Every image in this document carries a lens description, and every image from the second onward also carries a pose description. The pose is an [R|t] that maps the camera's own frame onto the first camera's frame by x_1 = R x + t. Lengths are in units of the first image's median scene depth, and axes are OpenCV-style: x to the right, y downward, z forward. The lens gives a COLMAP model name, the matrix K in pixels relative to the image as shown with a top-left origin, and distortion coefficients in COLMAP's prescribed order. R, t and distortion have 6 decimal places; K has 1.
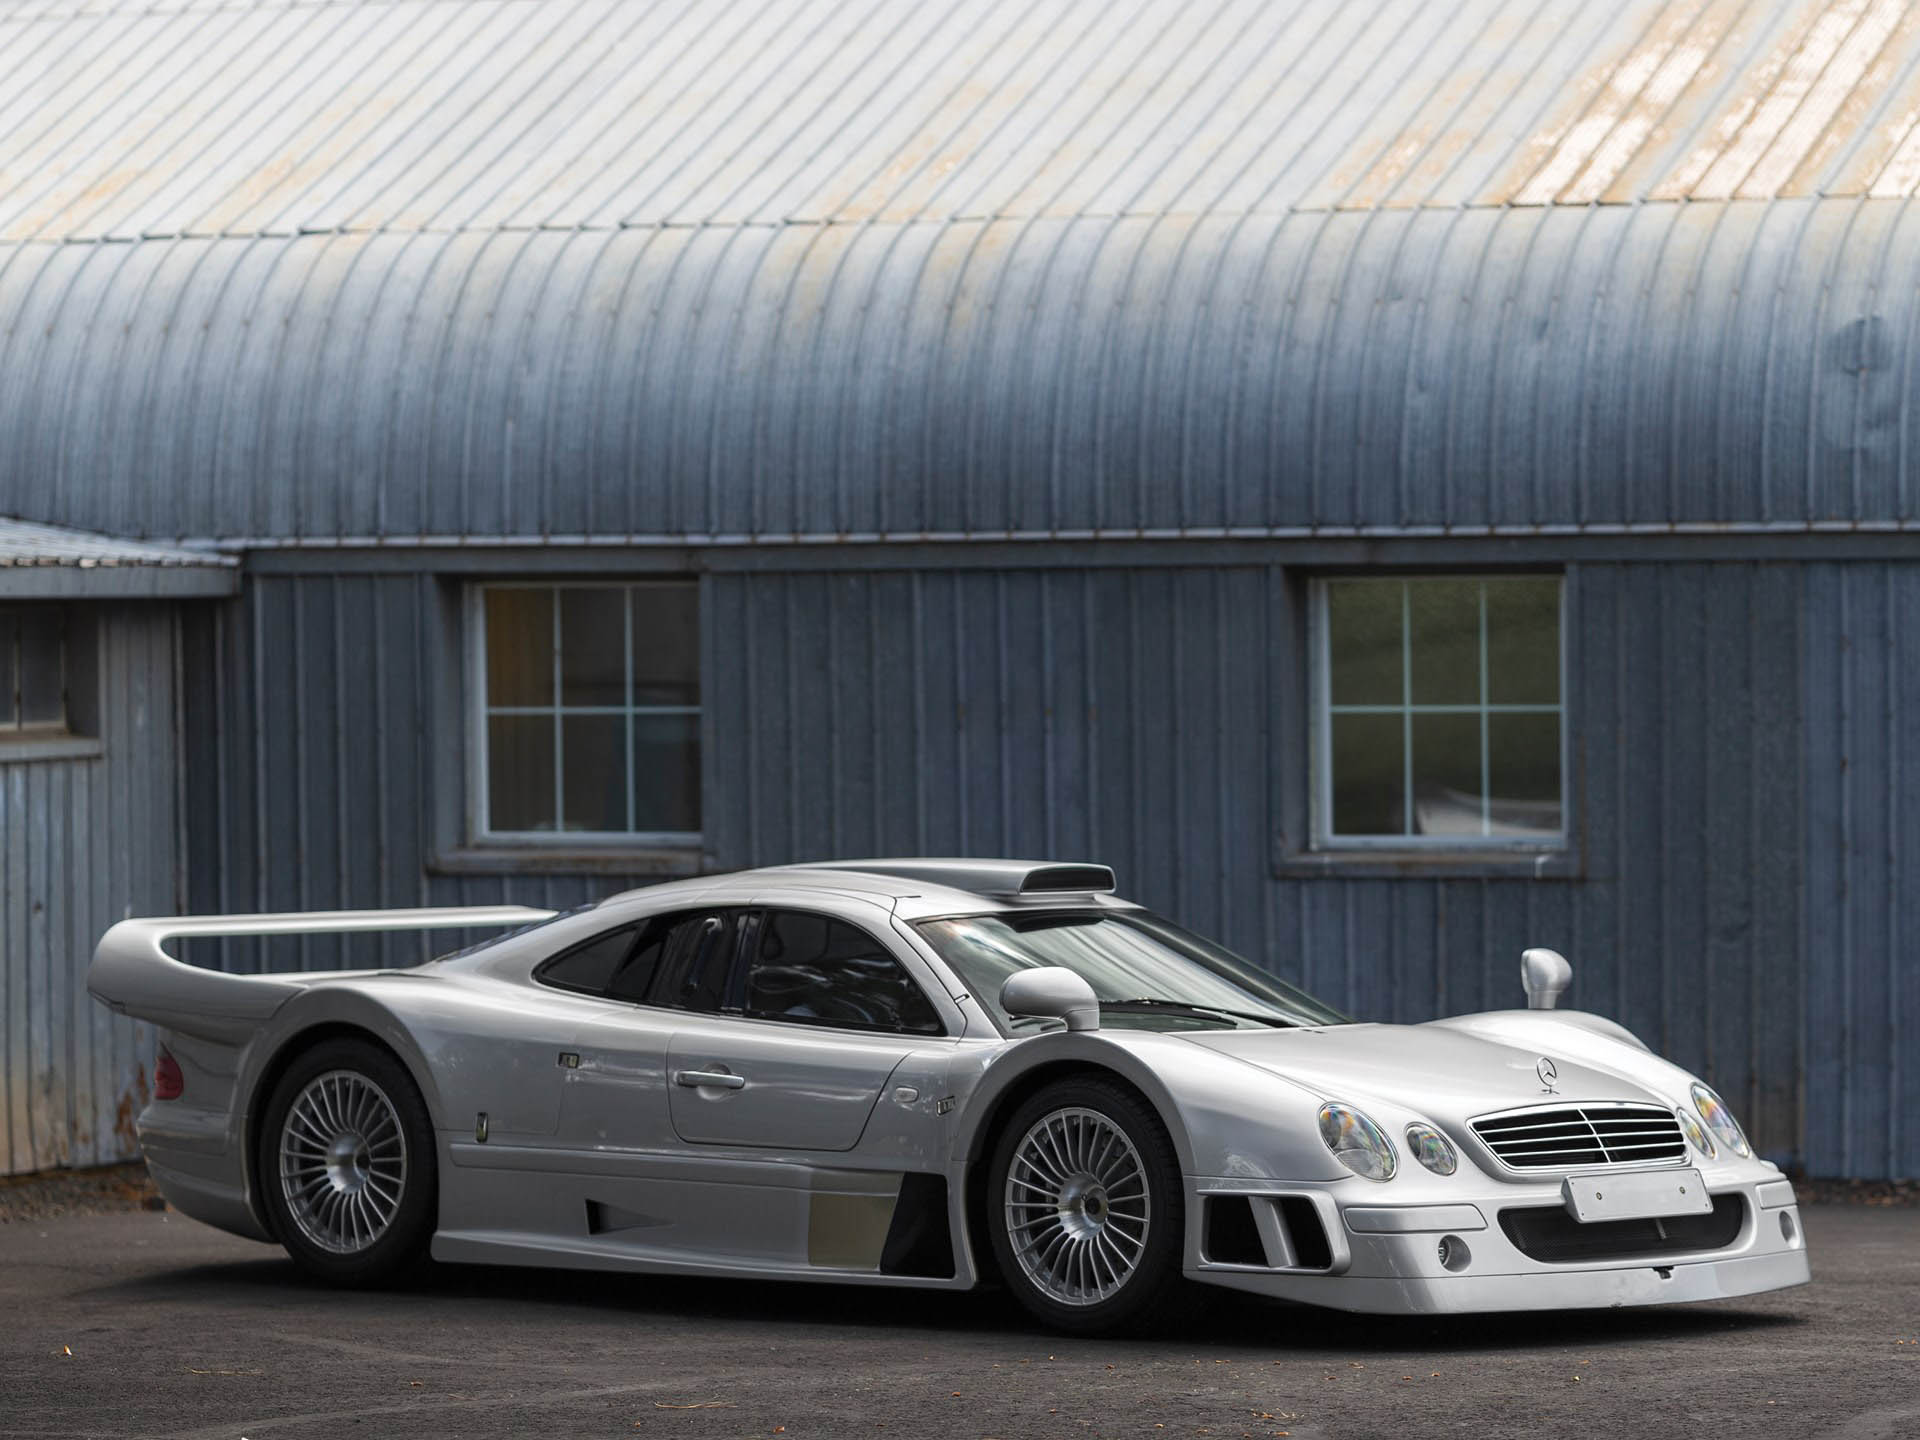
lens RADIAL K [[7443.8, 0, 960.0], [0, 7443.8, 720.0], [0, 0, 1]] dist [-0.073406, -0.497091]
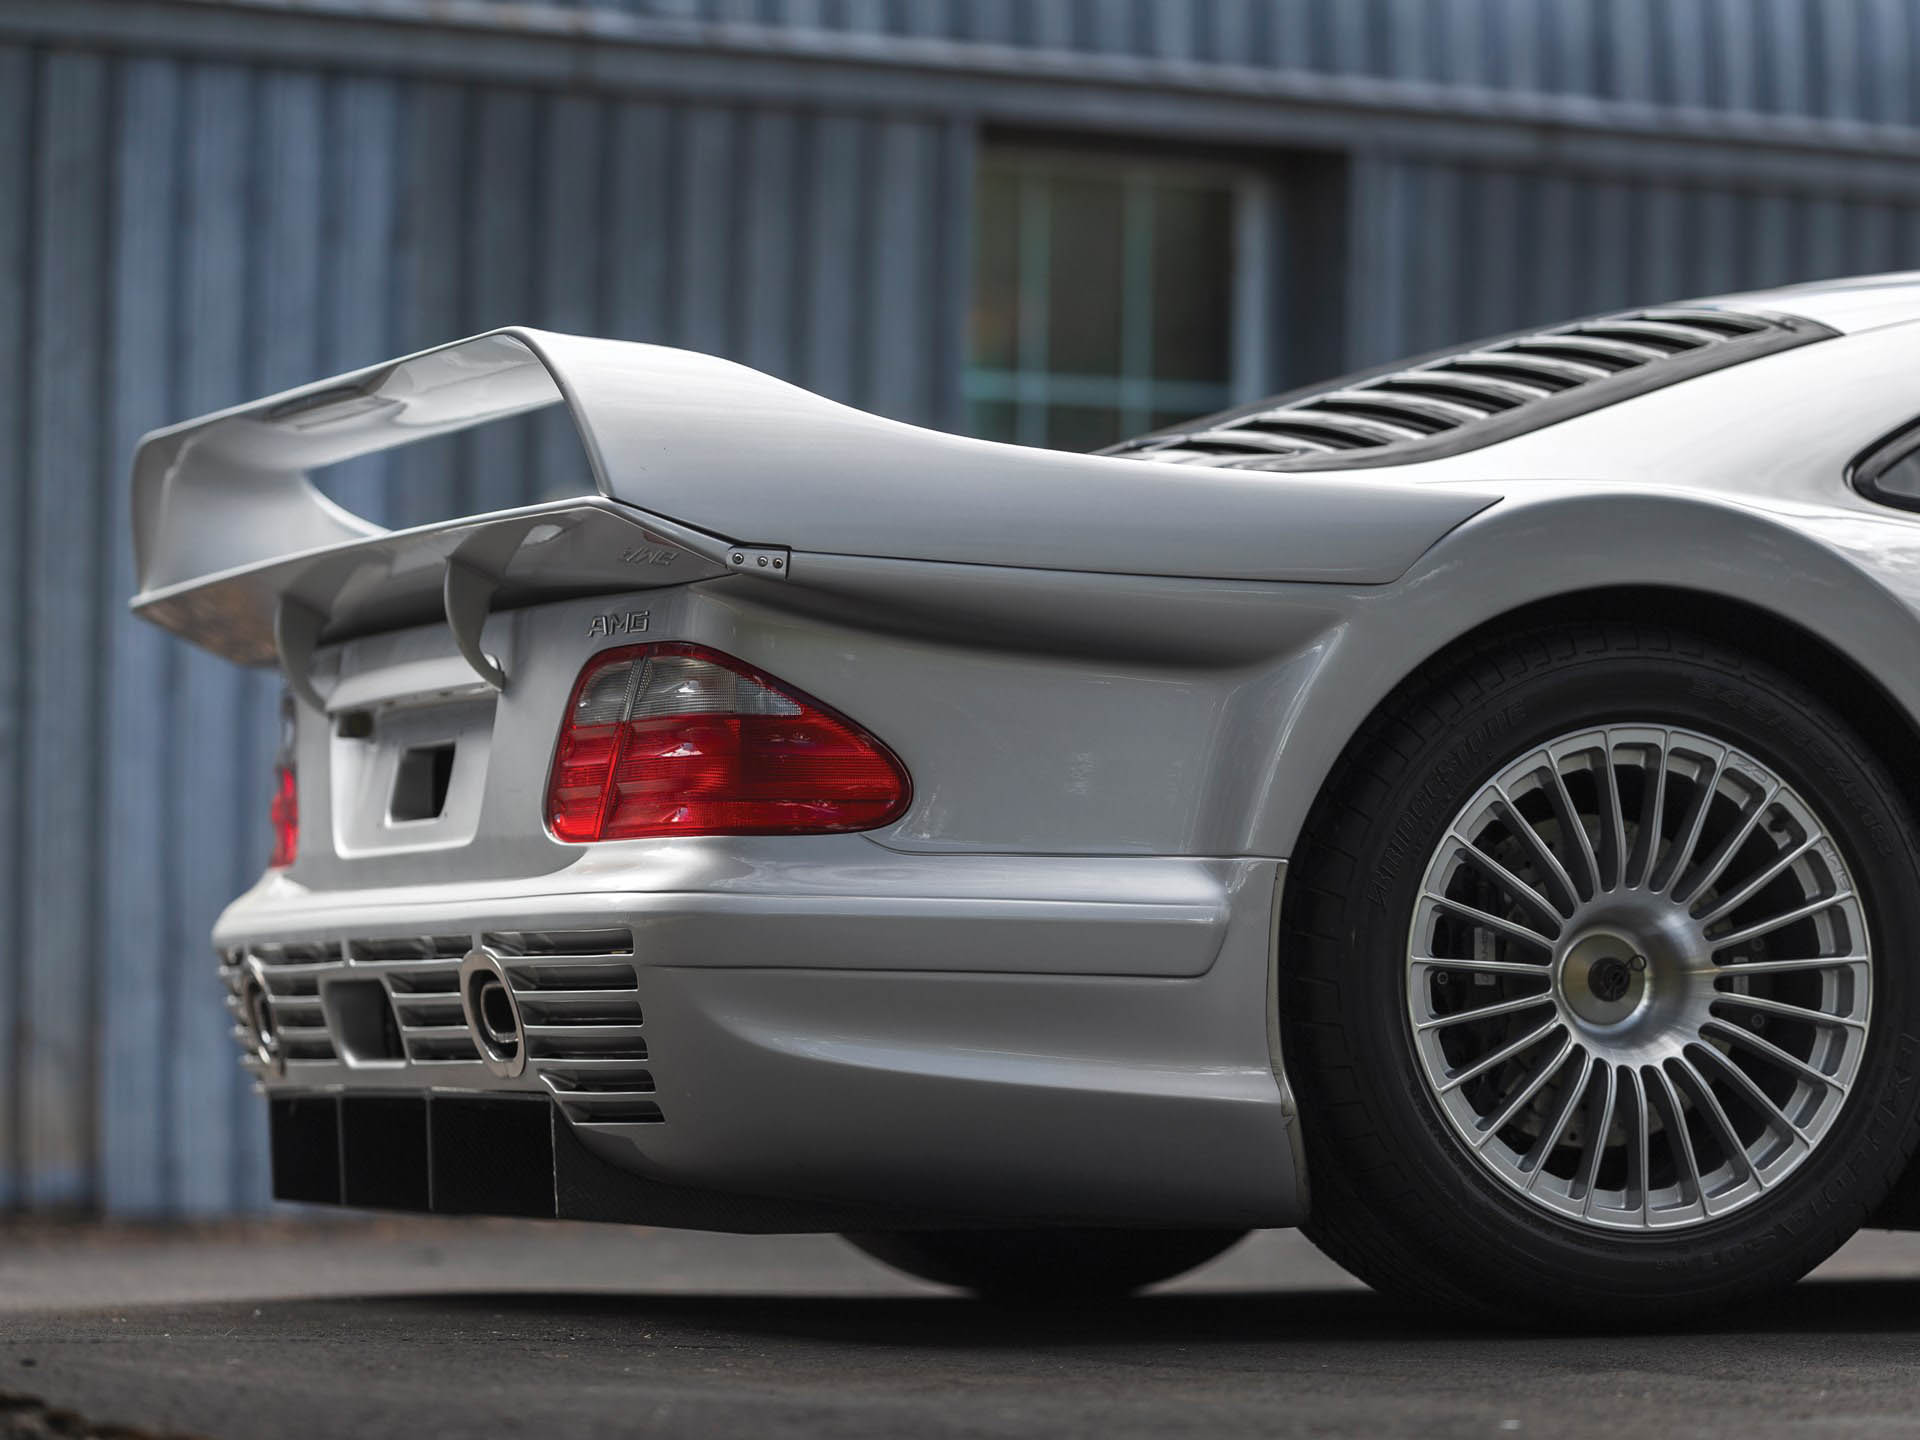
lens RADIAL K [[7443.8, 0, 960.0], [0, 7443.8, 720.0], [0, 0, 1]] dist [-0.073406, -0.497091]
pose [[0.609218, 0.026426, 0.792562, -0.291309], [-0.009115, 0.999612, -0.026324, 0.042740], [-0.792951, 0.008813, 0.609222, 0.608278]]
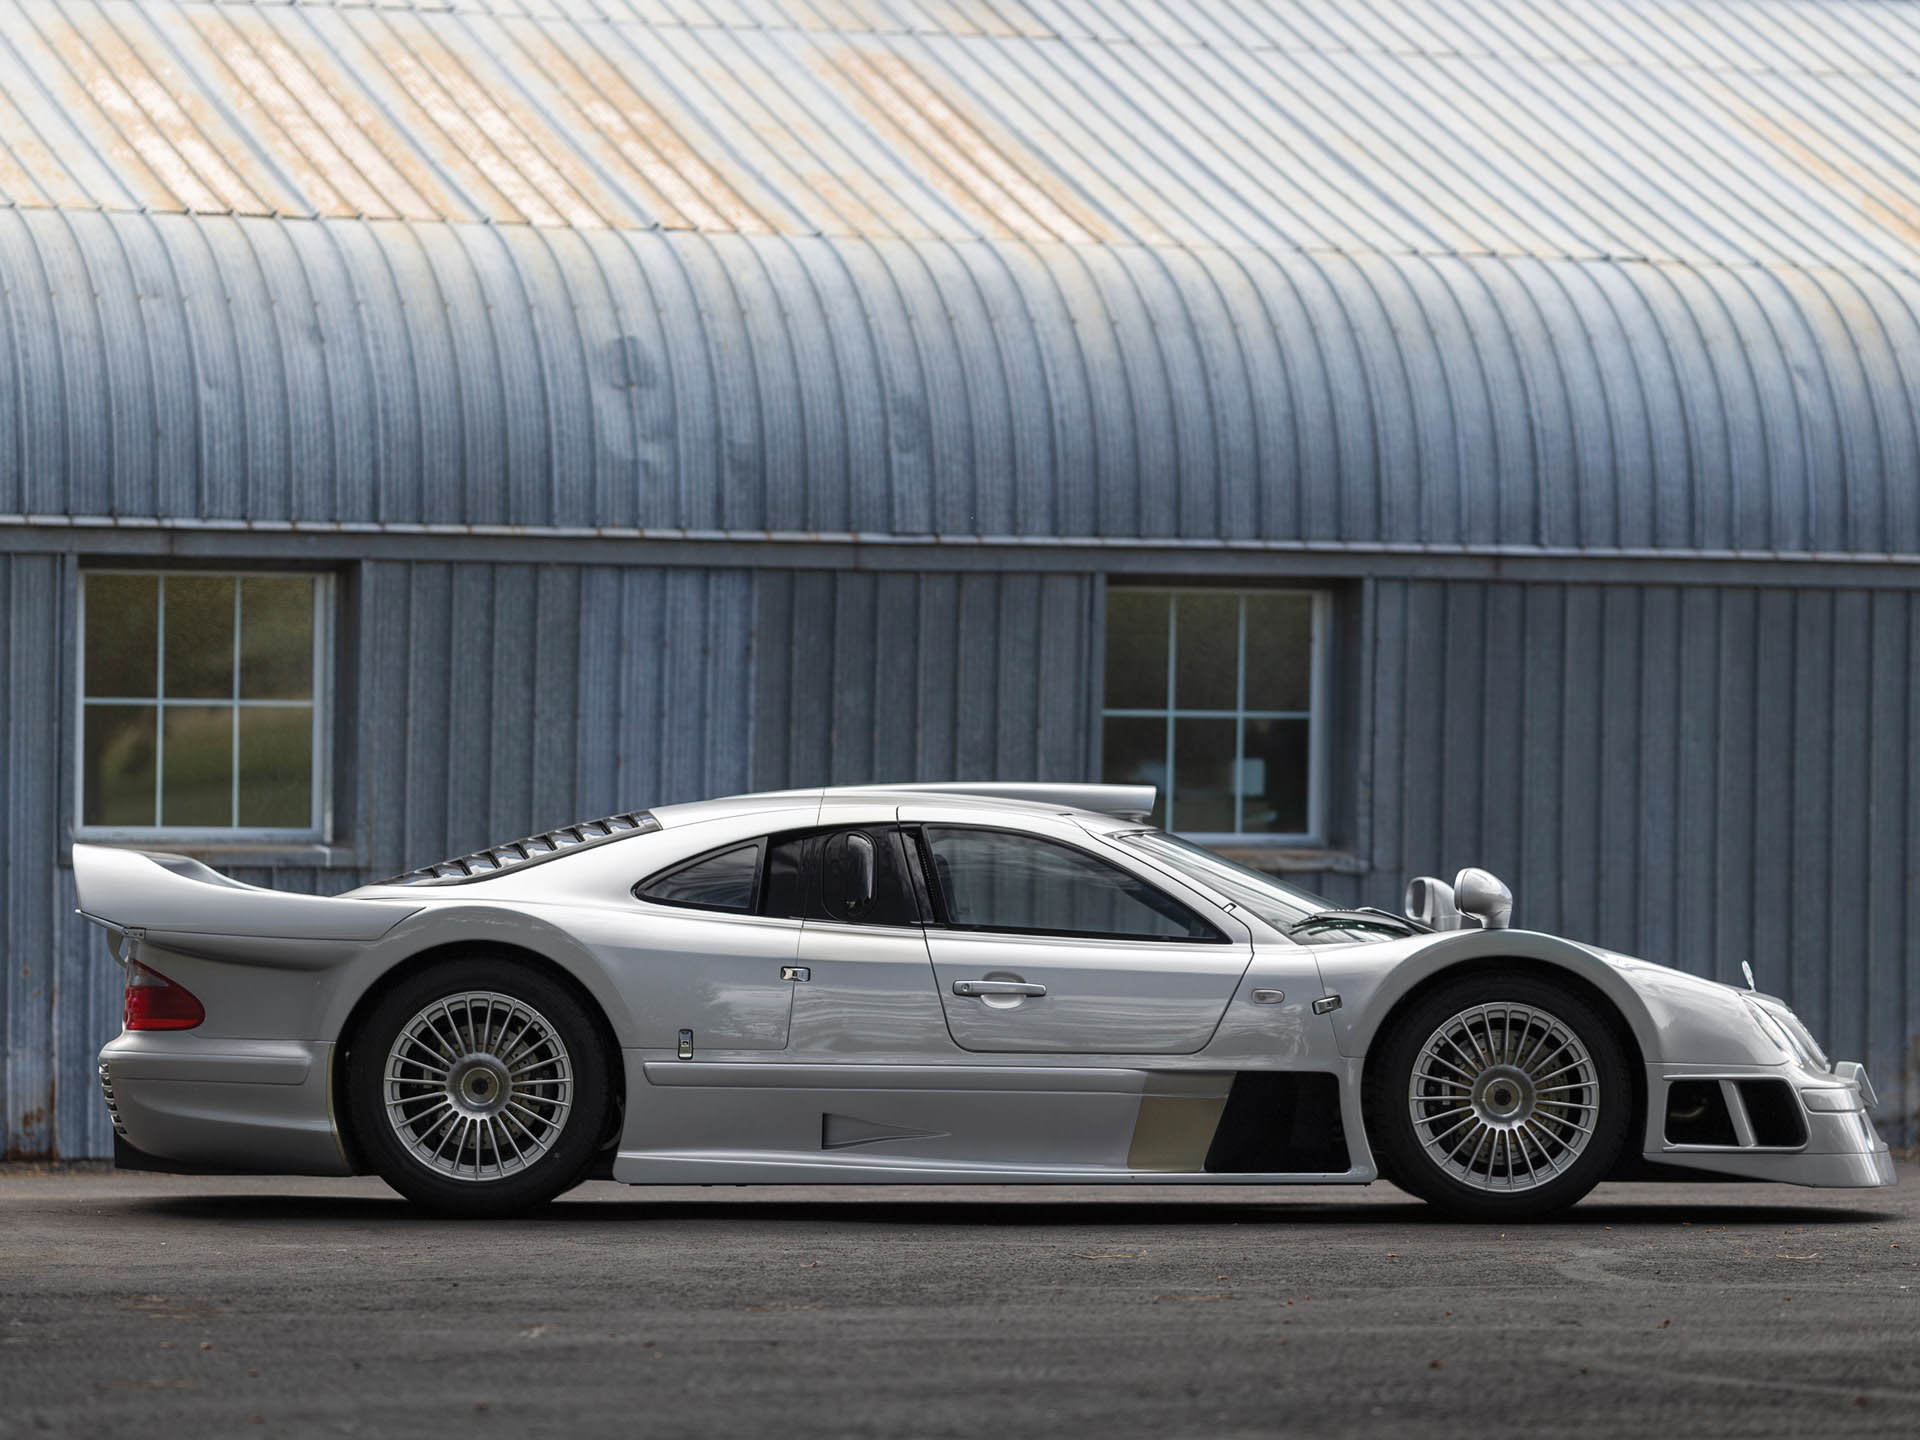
lens RADIAL K [[7151.5, 0, 960.0], [0, 7151.5, 720.0], [0, 0, 1]] dist [-0.159151, -3.818252]
pose [[0.802290, 0.023653, 0.596466, -0.442681], [-0.008353, 0.999562, -0.028403, 0.028398], [-0.596876, 0.017806, 0.802136, 0.163010]]
